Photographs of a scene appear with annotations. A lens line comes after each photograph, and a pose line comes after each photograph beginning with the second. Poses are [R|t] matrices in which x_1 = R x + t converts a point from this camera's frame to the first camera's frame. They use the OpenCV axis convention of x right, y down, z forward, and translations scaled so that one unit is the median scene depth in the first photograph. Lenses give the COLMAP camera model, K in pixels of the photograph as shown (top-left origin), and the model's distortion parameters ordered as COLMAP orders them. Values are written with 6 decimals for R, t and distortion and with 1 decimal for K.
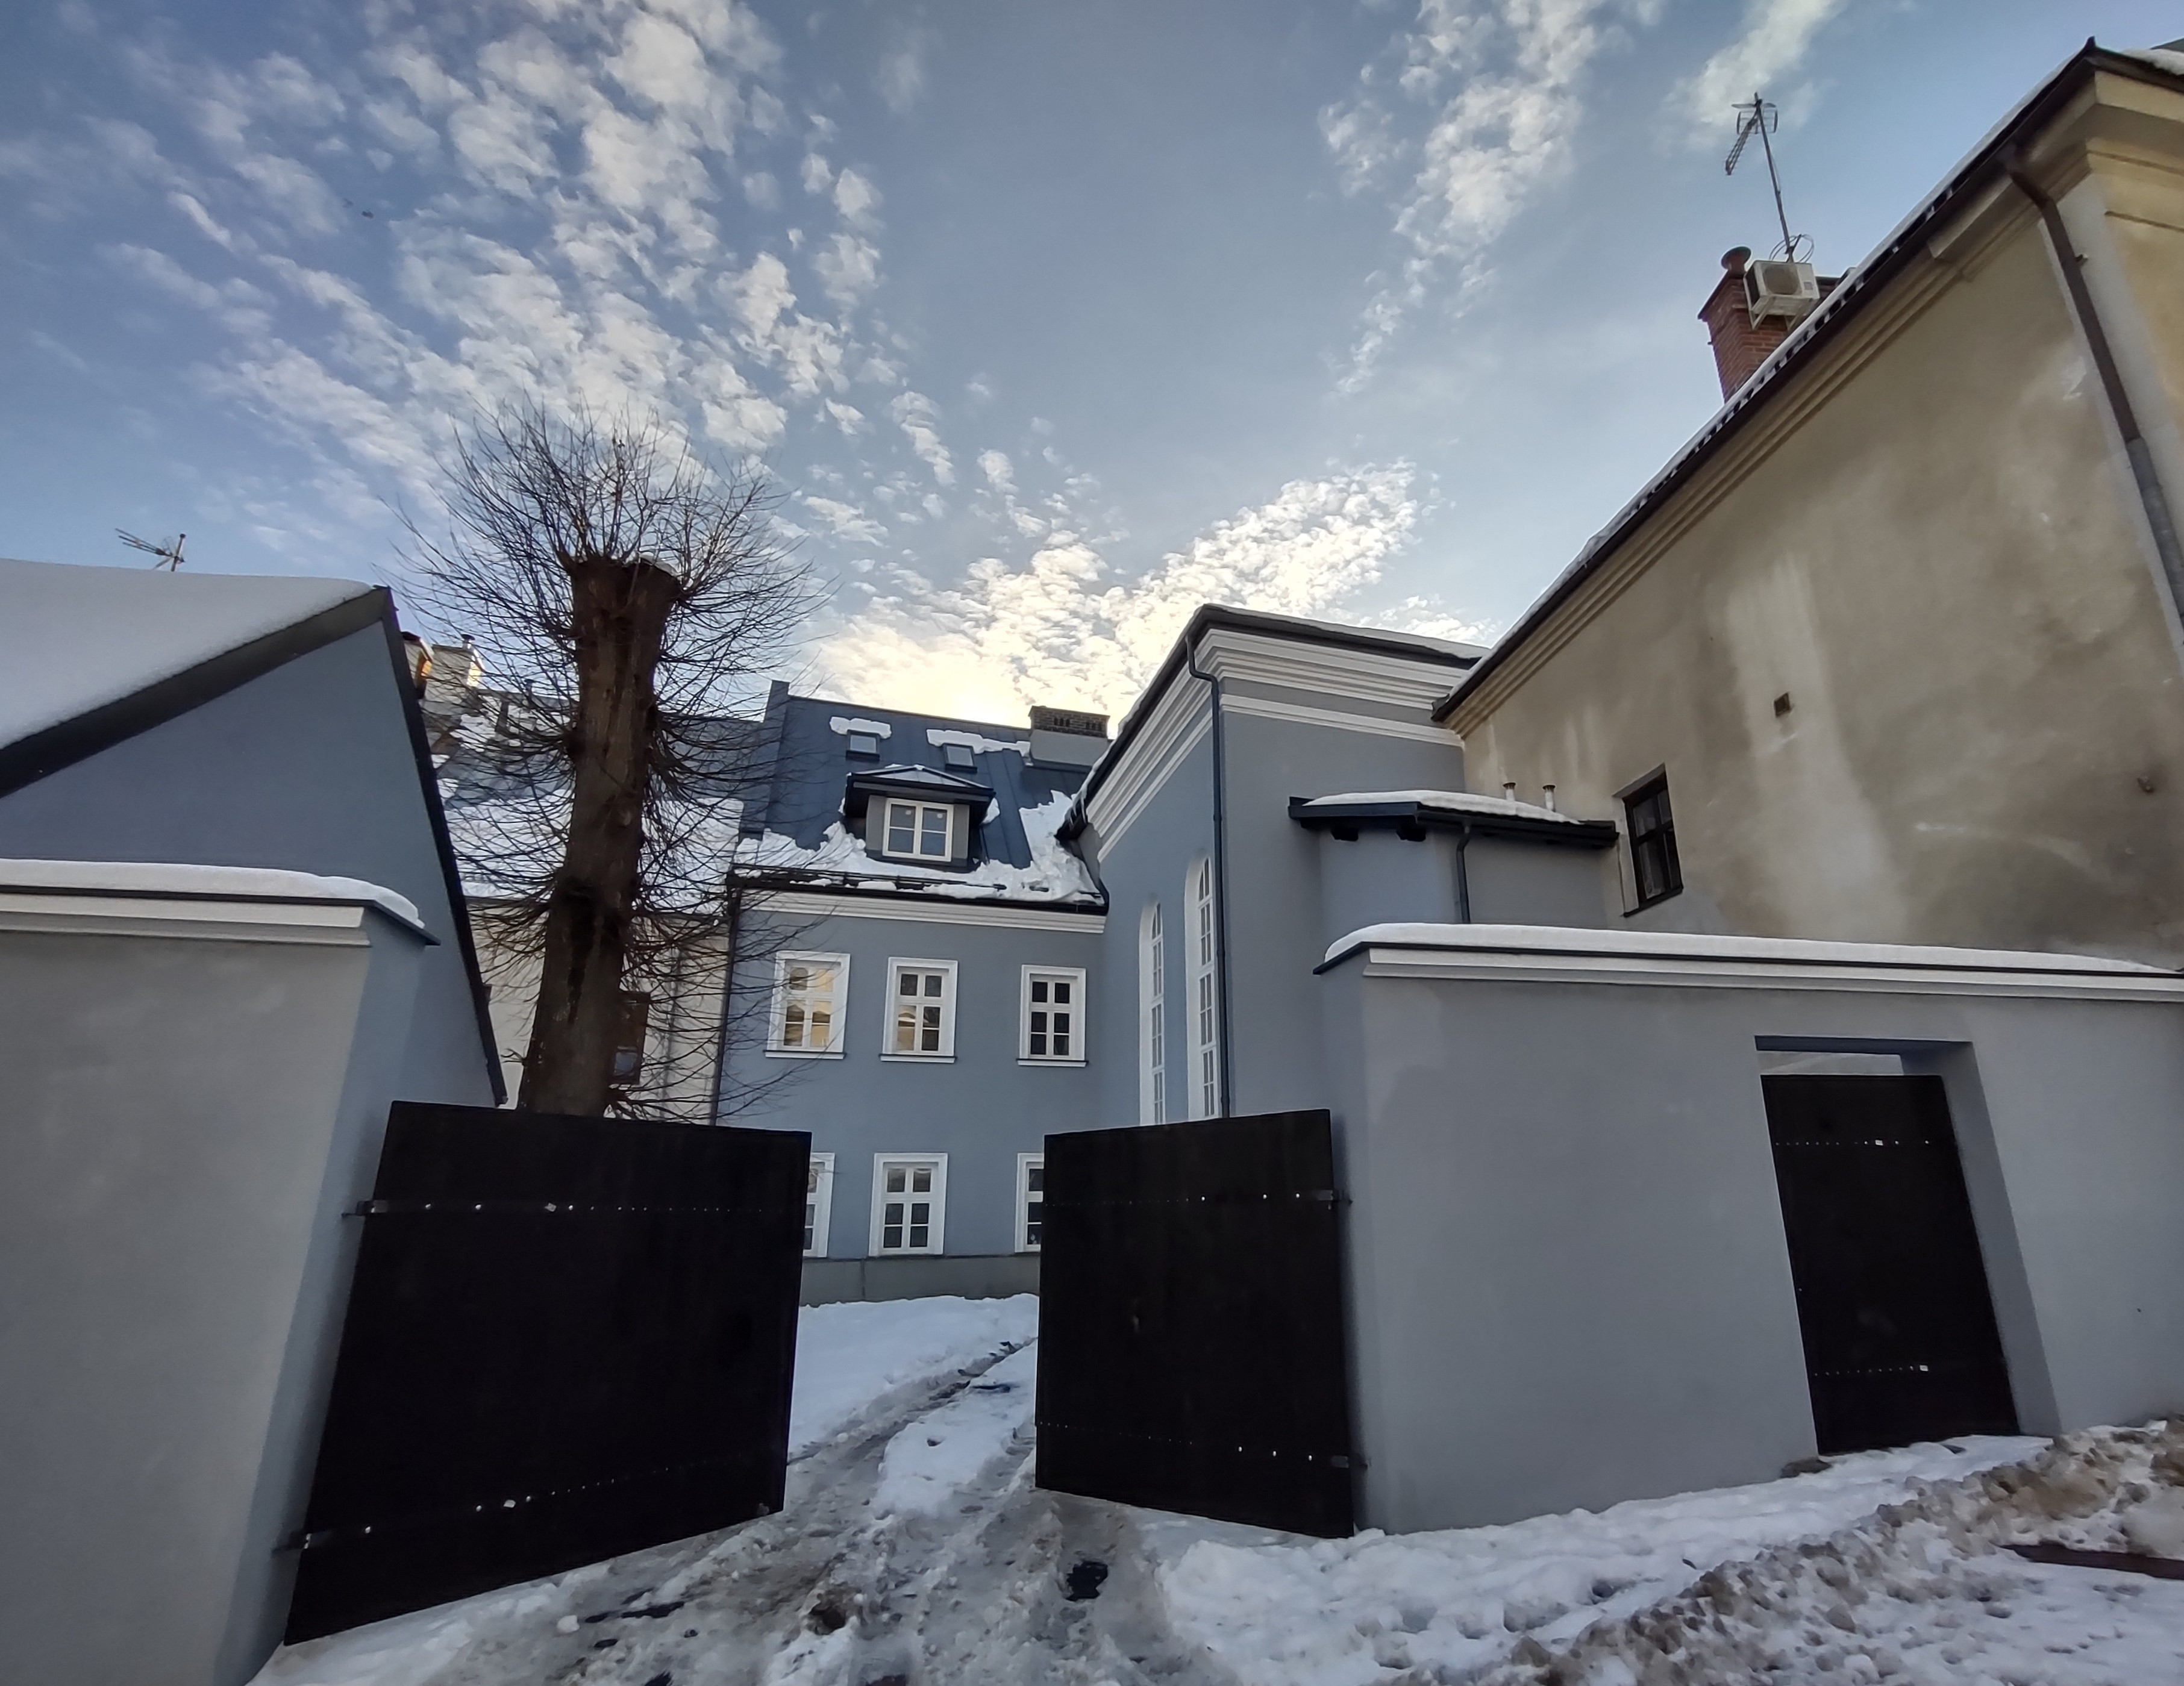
lens RADIAL K [[1064.5, 0, 1185.1], [0, 1064.5, 893.4], [0, 0, 1]] dist [-0.000480, 0.000082]
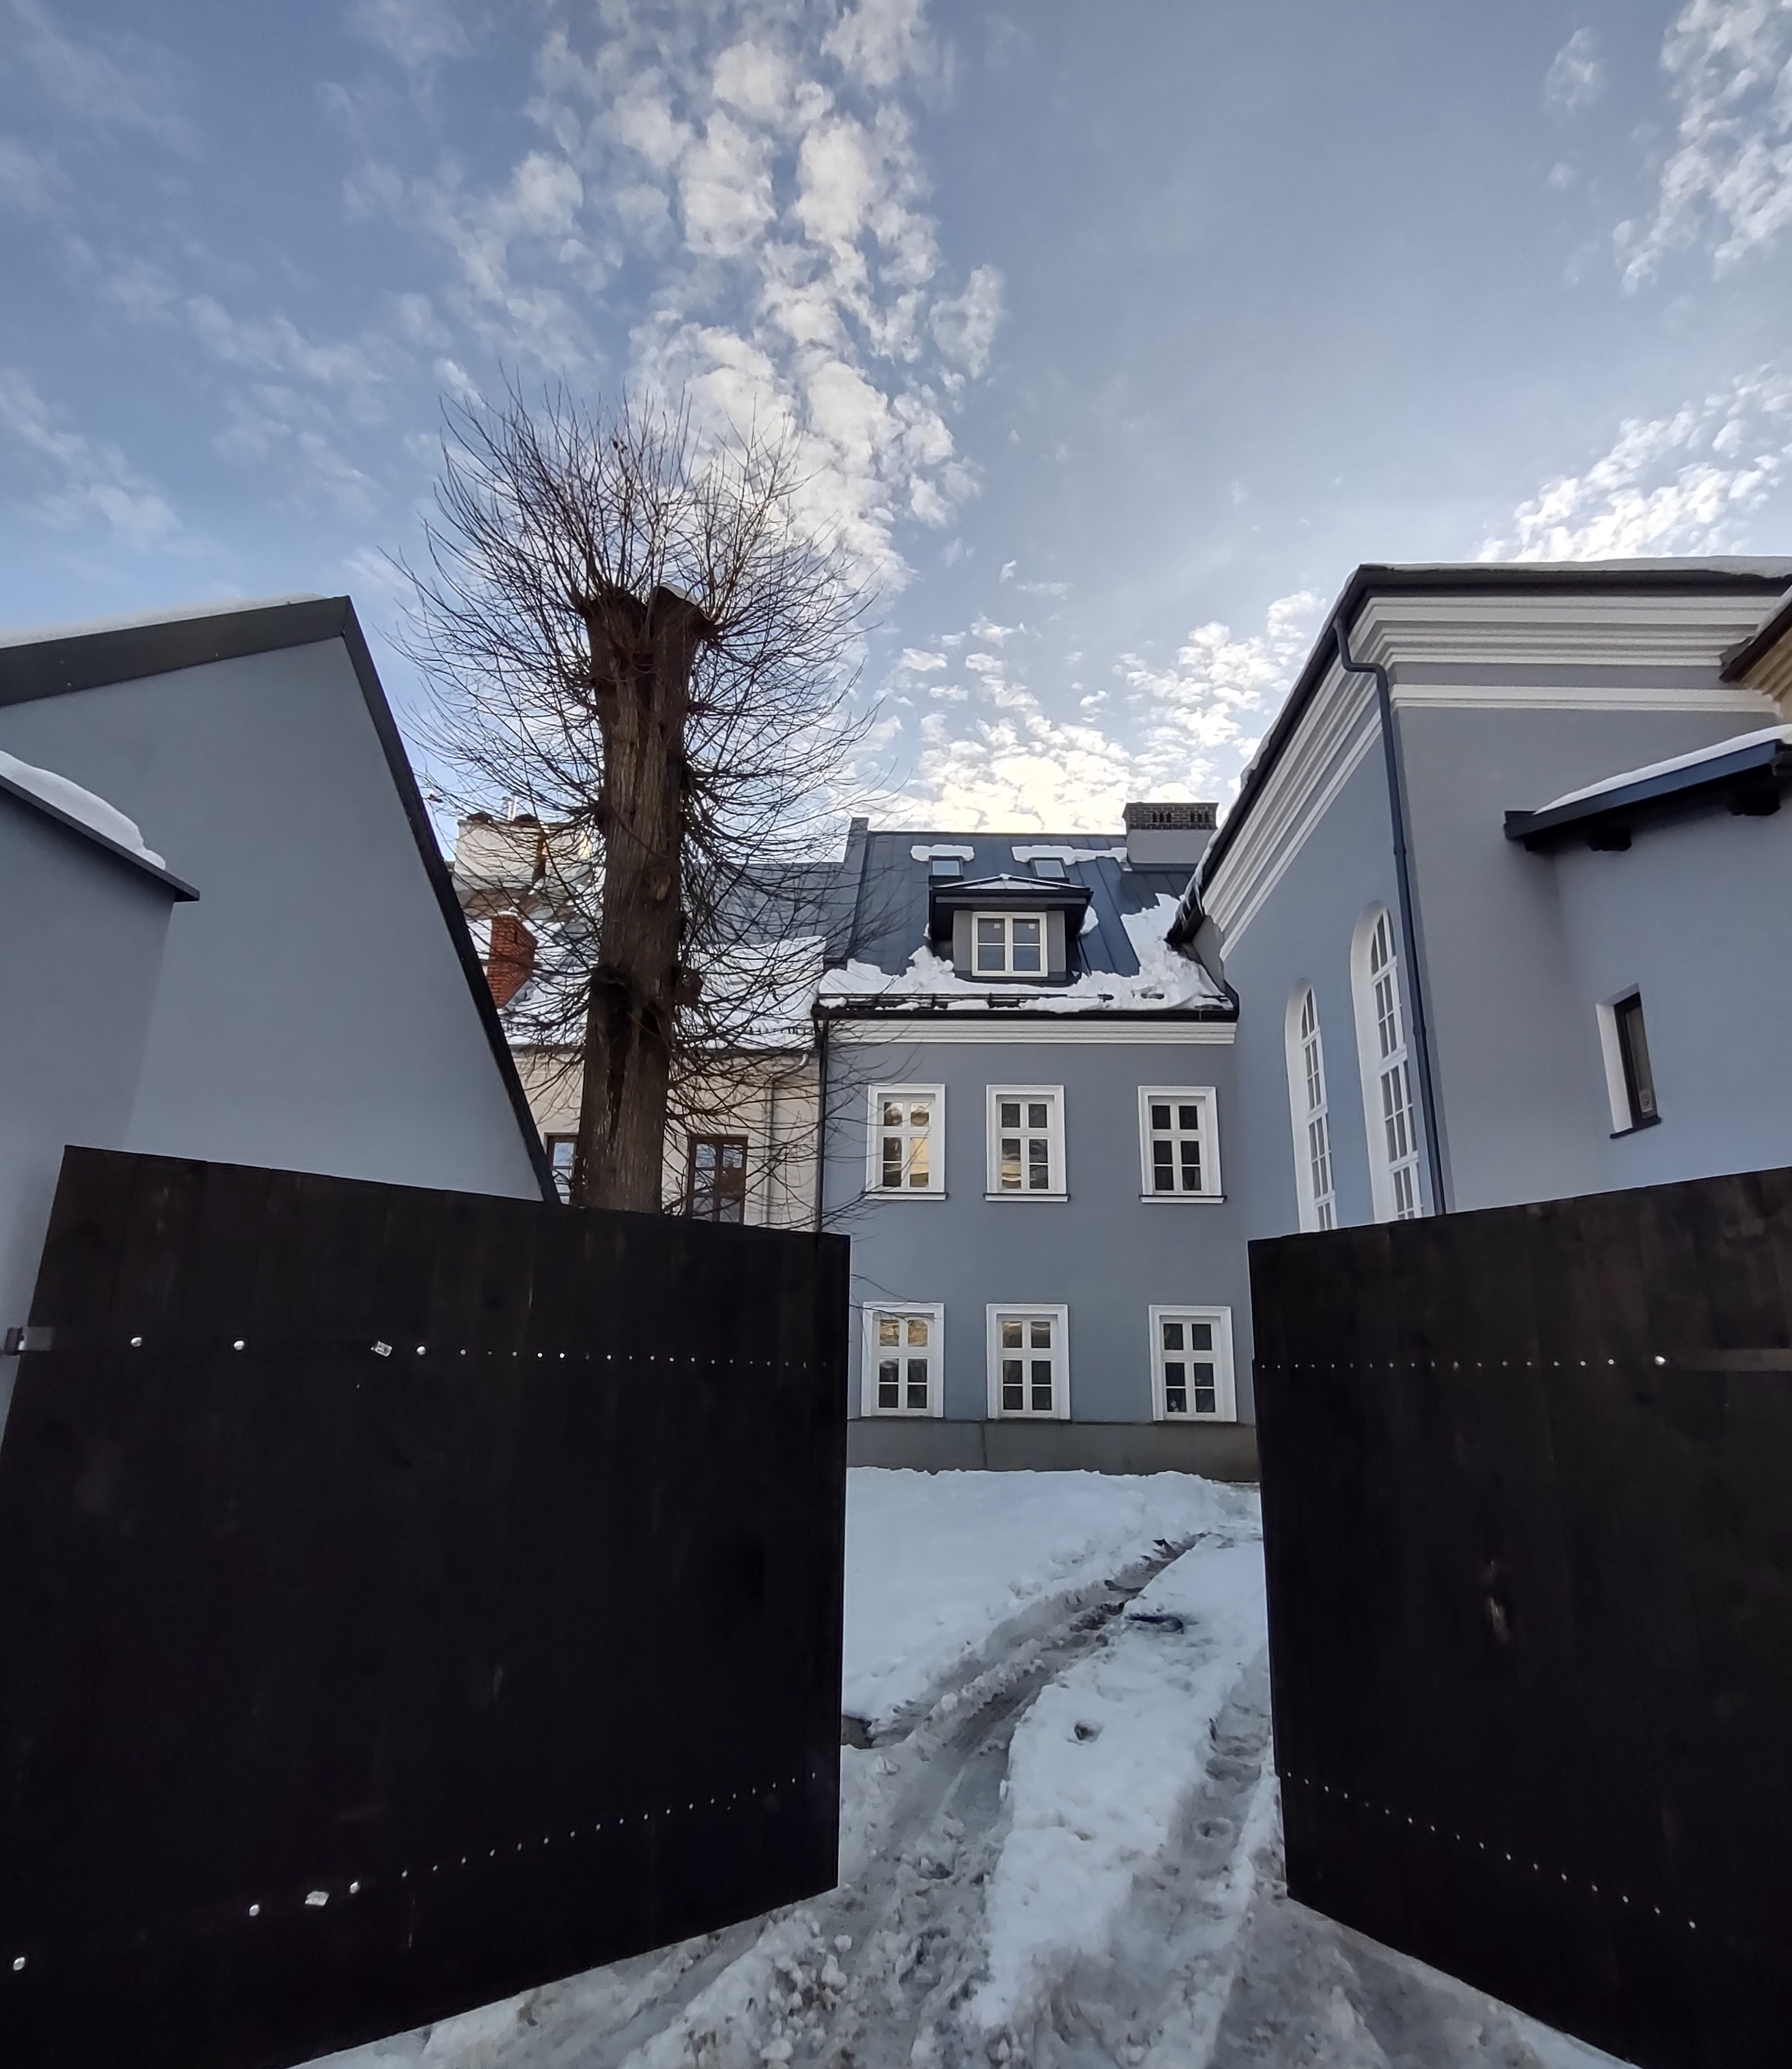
lens RADIAL K [[1068.2, 0, 914.4], [0, 1068.2, 1100.4], [0, 0, 1]] dist [-0.005205, -0.001201]
pose [[0.939340, -0.058839, -0.337904, -0.034821], [0.073042, 0.996894, 0.029460, 0.041801], [0.335121, -0.052354, 0.940719, 0.141974]]
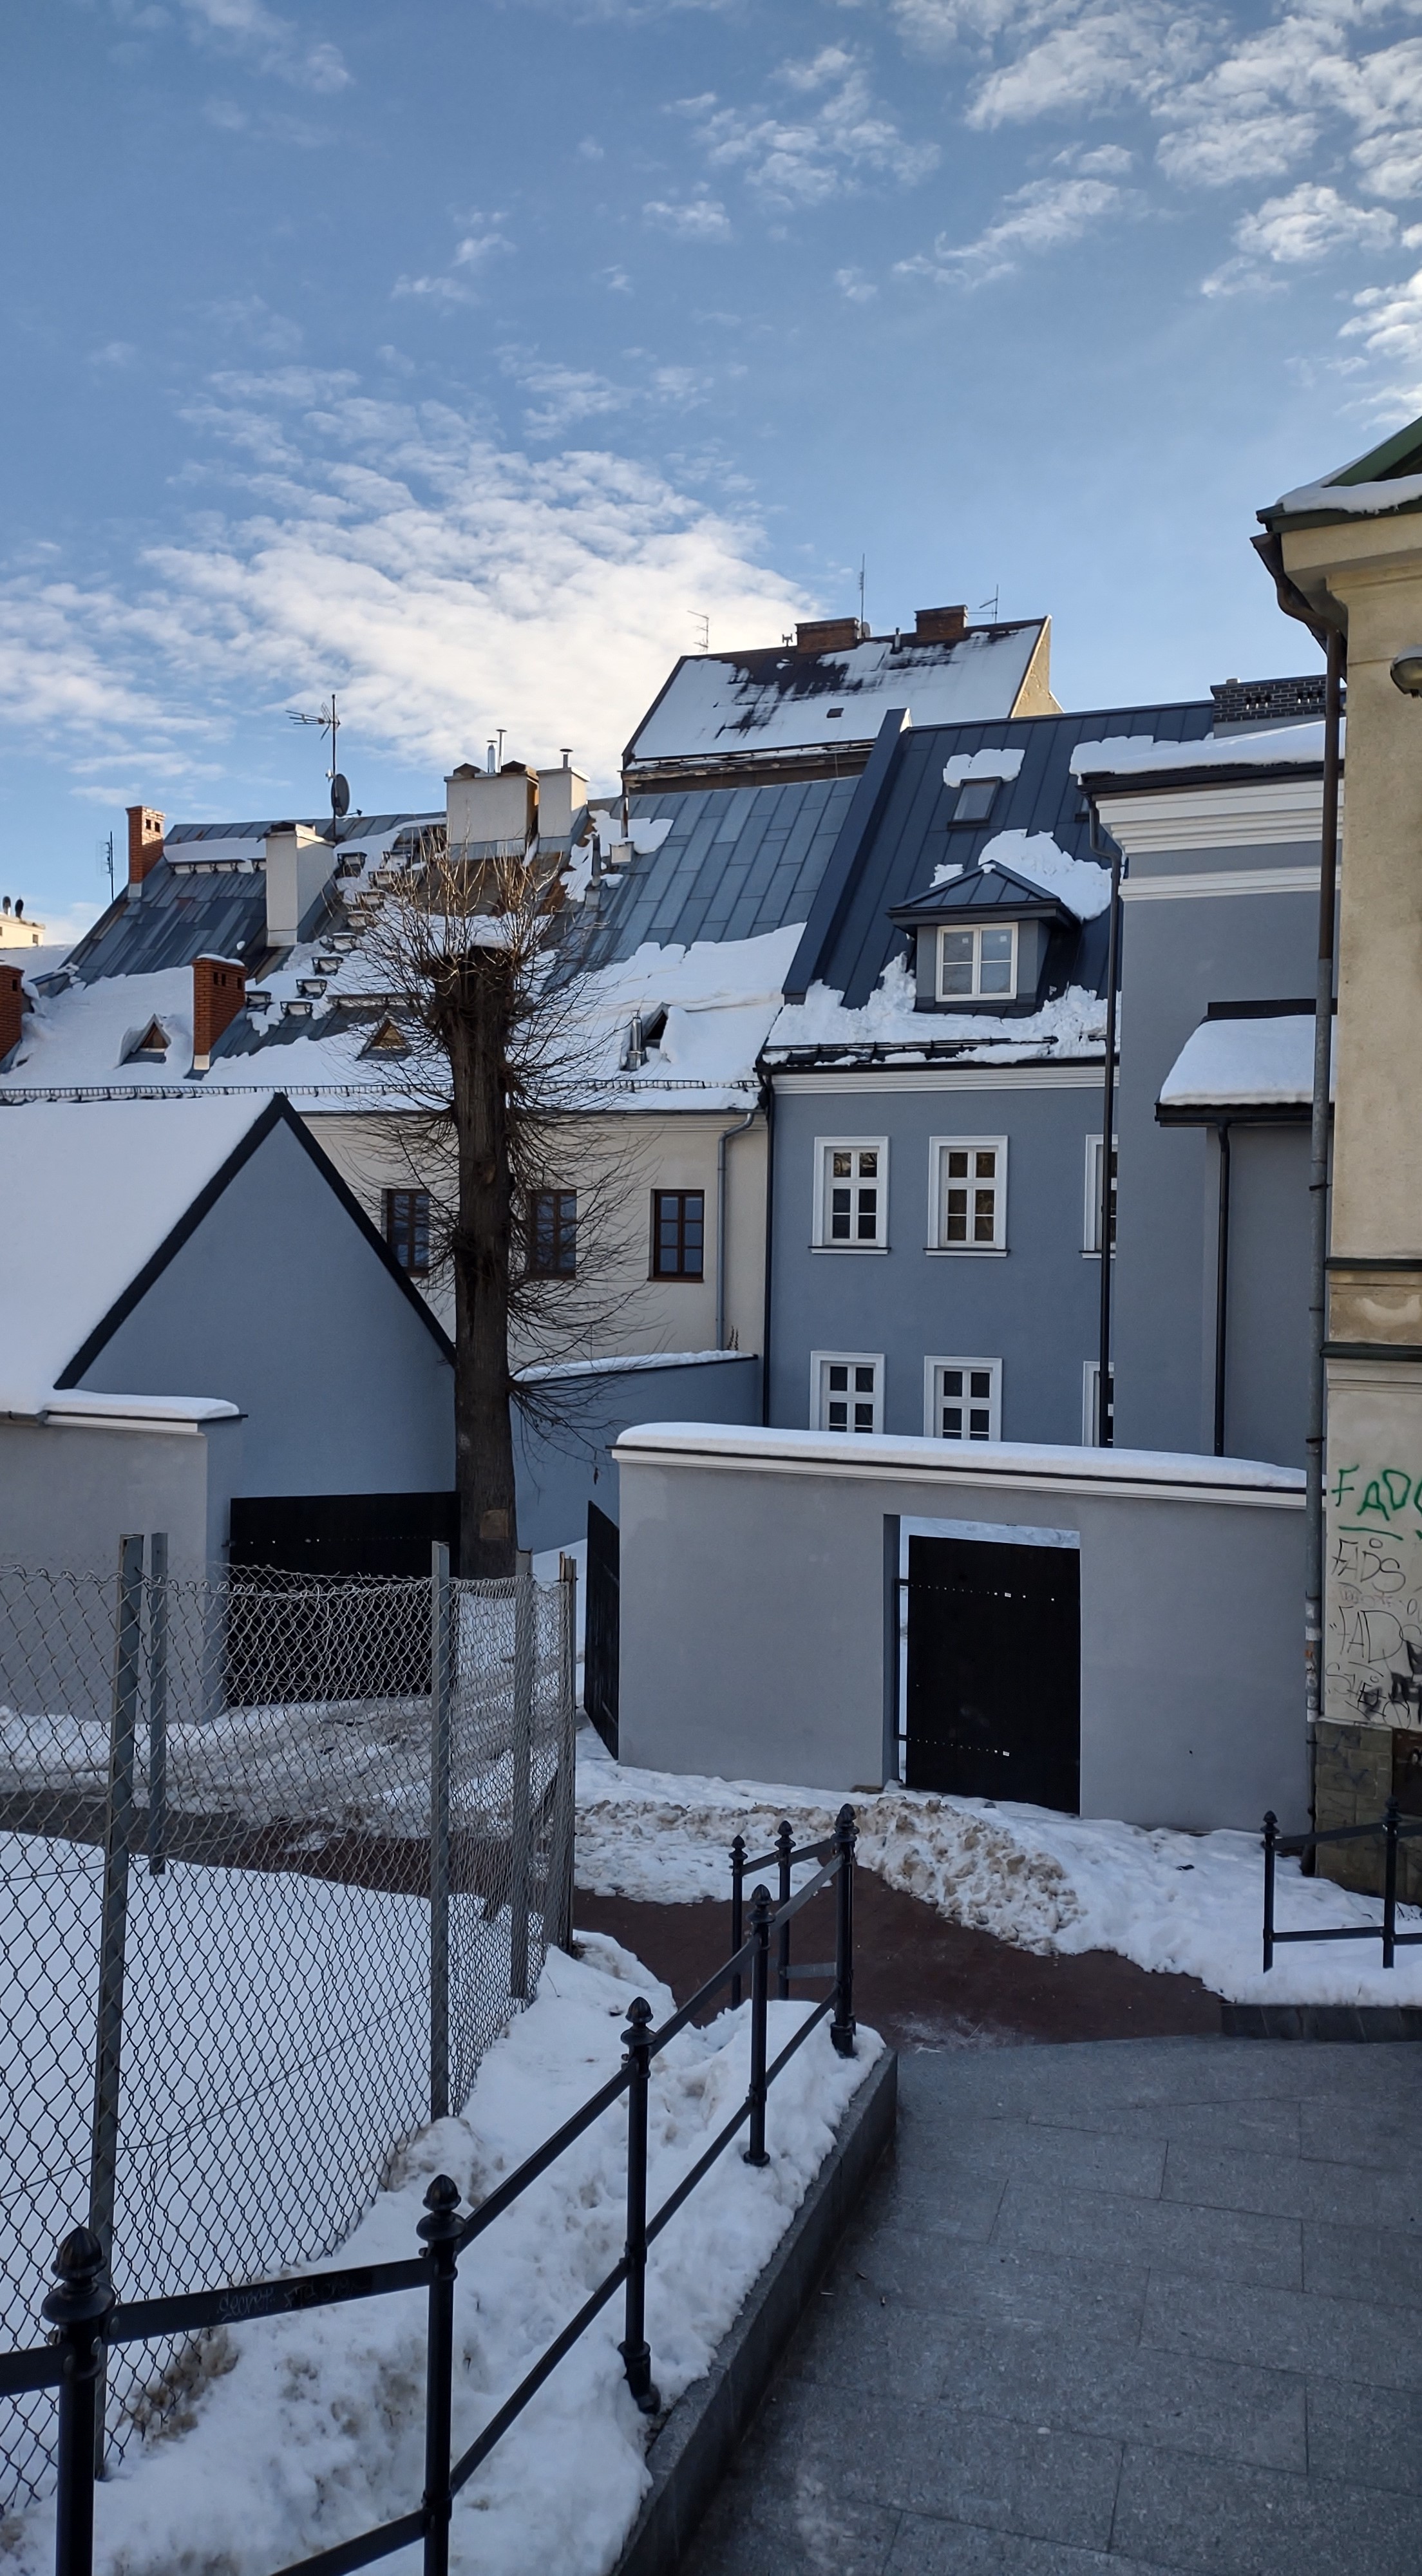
lens RADIAL K [[1846.3, 0, 711.0], [0, 1846.3, 1288.0], [0, 0, 1]] dist [0.092040, 0.000359]
pose [[0.761160, 0.044013, -0.647069, 0.569160], [0.162844, 0.952765, 0.256362, -0.238959], [0.627788, -0.300504, 0.718039, -0.234837]]
